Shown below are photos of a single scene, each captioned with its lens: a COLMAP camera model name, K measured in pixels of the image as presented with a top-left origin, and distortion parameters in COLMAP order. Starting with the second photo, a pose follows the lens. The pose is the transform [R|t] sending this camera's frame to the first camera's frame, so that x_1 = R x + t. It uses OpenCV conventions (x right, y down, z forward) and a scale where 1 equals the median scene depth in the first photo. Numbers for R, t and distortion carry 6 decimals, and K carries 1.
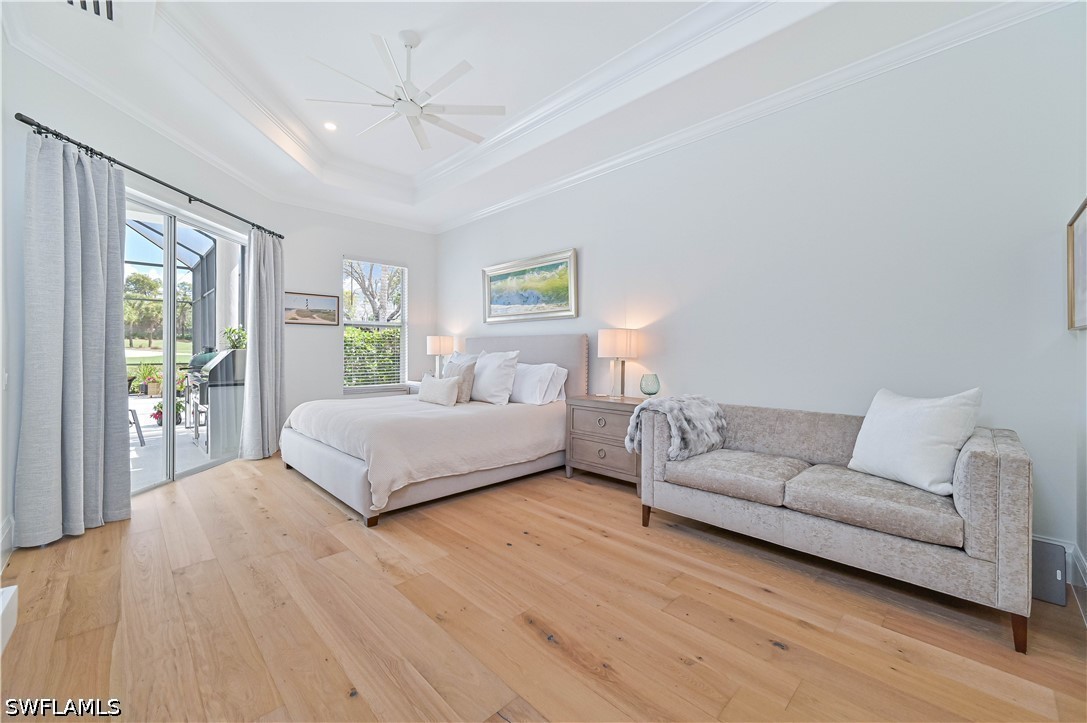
lens RADIAL K [[431.9, 0, 536.7], [0, 431.9, 352.4], [0, 0, 1]] dist [-0.001196, -0.000702]
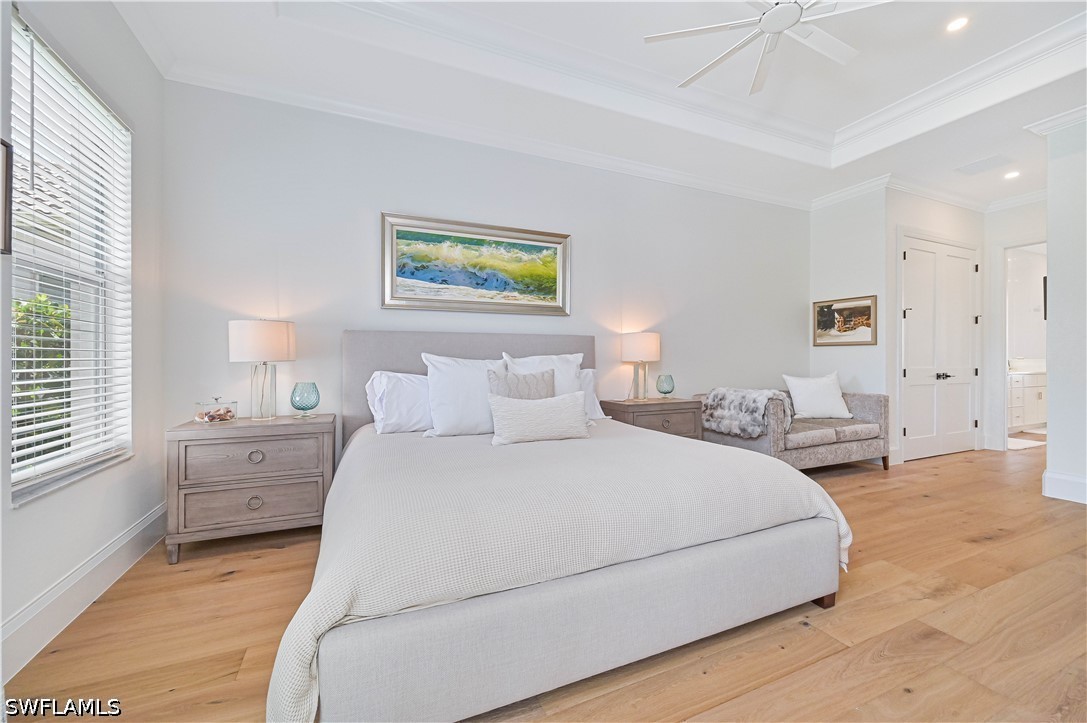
lens RADIAL K [[431.9, 0, 542.0], [0, 431.9, 364.0], [0, 0, 1]] dist [-0.001196, -0.000702]
pose [[0.346589, -0.020388, 0.937796, -0.704422], [0.000833, 0.999770, 0.021427, -0.002241], [-0.938017, -0.006645, 0.346526, 0.704199]]
